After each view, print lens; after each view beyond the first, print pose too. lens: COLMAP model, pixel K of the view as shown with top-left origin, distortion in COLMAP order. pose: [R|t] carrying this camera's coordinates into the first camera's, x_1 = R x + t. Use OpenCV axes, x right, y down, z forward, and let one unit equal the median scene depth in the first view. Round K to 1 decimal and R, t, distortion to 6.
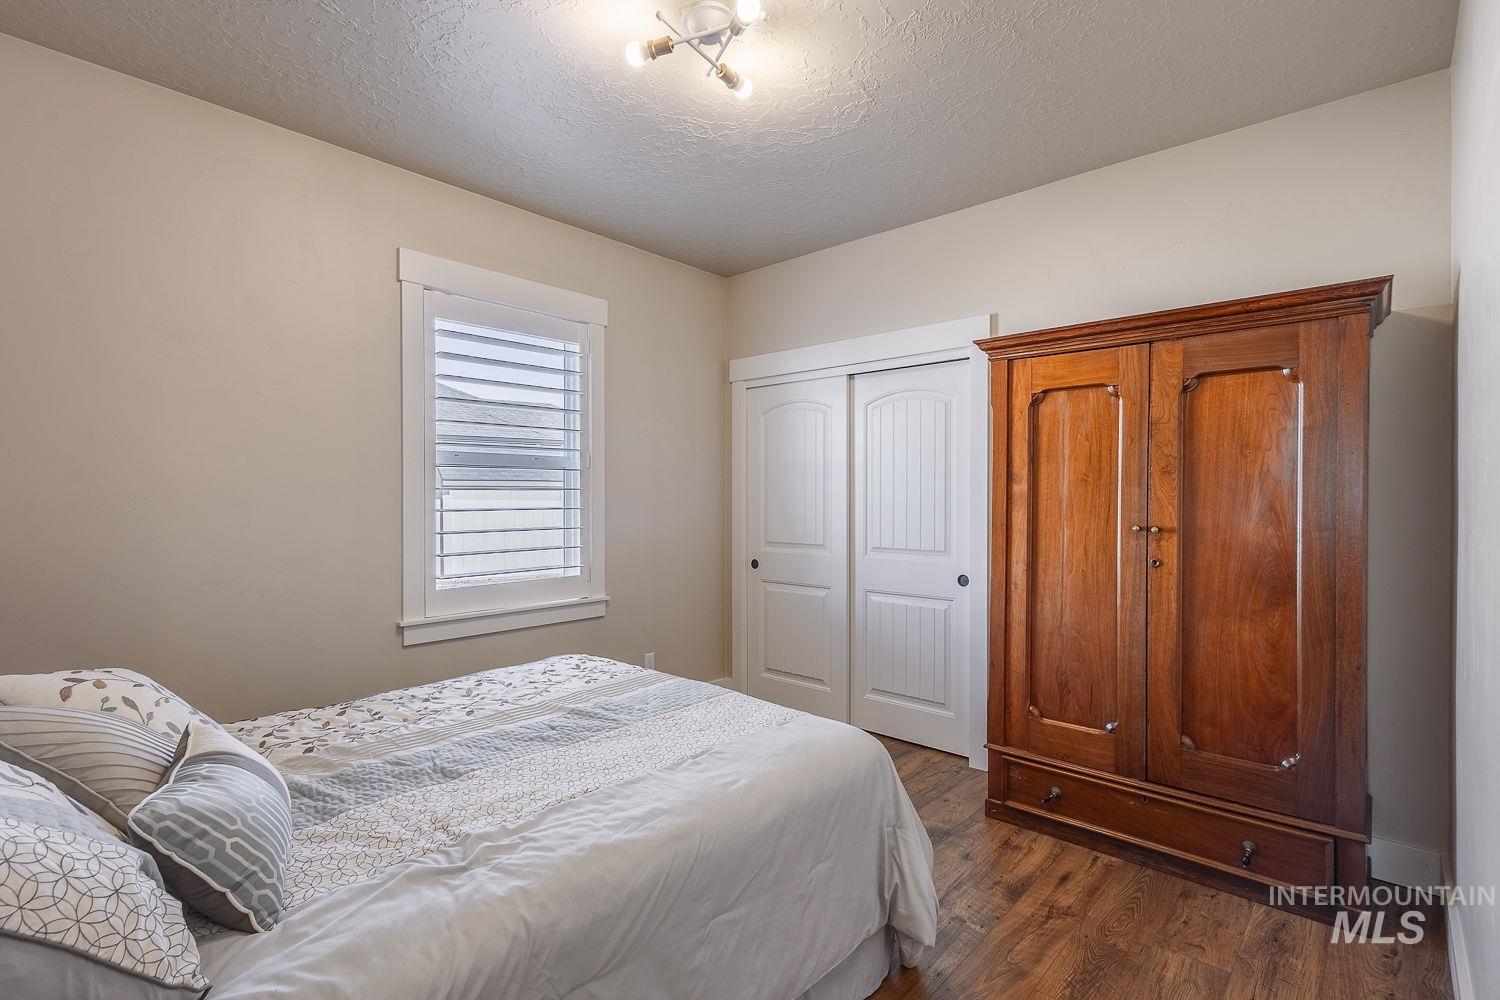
lens RADIAL K [[702.5, 0, 758.0], [0, 702.5, 500.7], [0, 0, 1]] dist [0.015942, -0.004842]
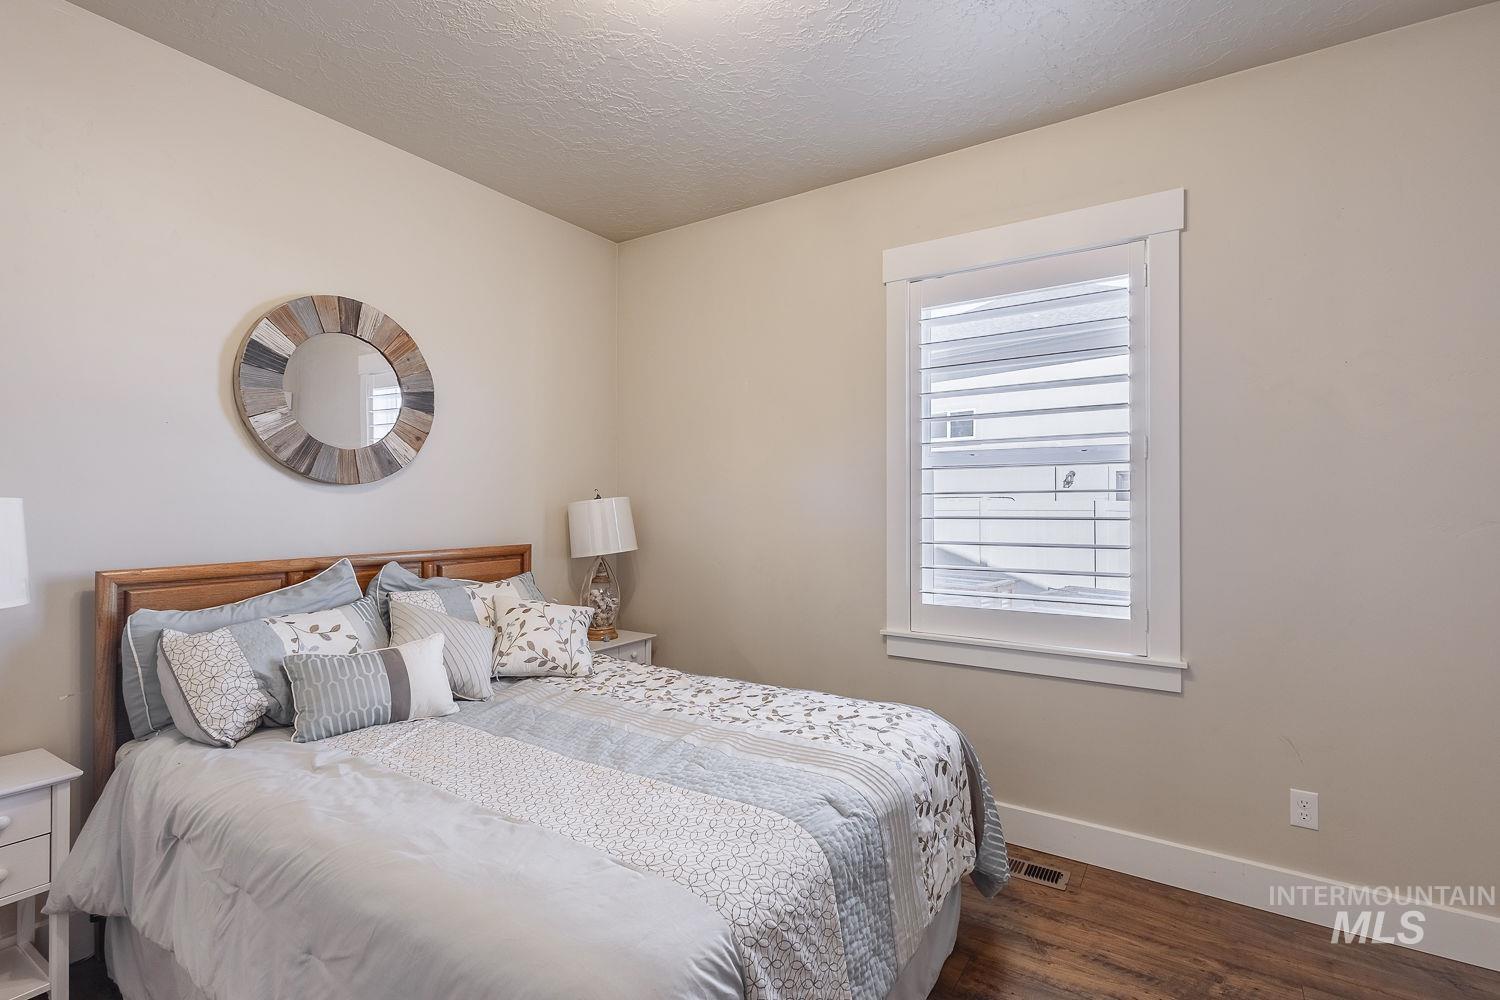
lens RADIAL K [[702.5, 0, 748.4], [0, 702.5, 506.9], [0, 0, 1]] dist [0.015942, -0.004842]
pose [[0.133122, 0.001407, -0.991099, 0.554027], [-0.004602, 0.999989, 0.000802, 0.000434], [0.991089, 0.004454, 0.133127, 0.853035]]
